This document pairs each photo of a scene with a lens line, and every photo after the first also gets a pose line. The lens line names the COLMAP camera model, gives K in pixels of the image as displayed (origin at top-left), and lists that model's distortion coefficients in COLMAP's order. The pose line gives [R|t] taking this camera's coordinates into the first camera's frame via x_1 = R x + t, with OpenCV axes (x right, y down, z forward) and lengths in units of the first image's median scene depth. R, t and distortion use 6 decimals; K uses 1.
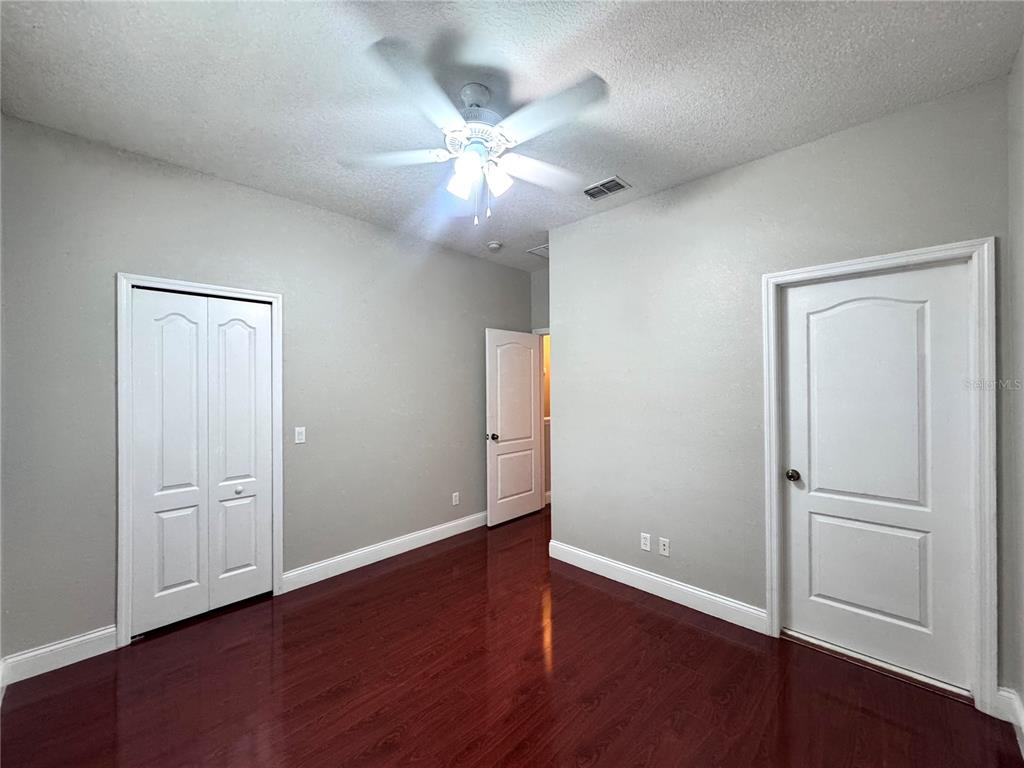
lens RADIAL K [[406.9, 0, 510.3], [0, 406.9, 383.1], [0, 0, 1]] dist [-0.002835, -0.000384]
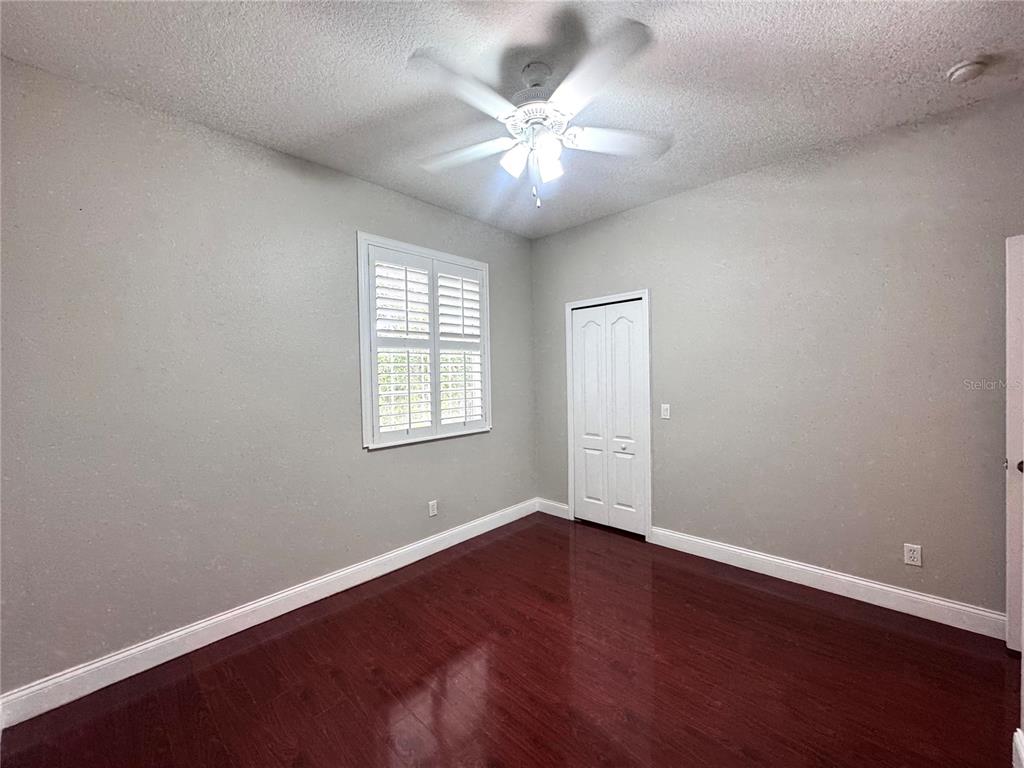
lens RADIAL K [[406.9, 0, 510.3], [0, 406.9, 383.1], [0, 0, 1]] dist [-0.002835, -0.000384]
pose [[-0.003457, 0.024351, -0.999697, 0.651436], [0.030567, 0.999239, 0.024234, 0.012687], [0.999527, -0.030474, -0.004199, 0.646612]]
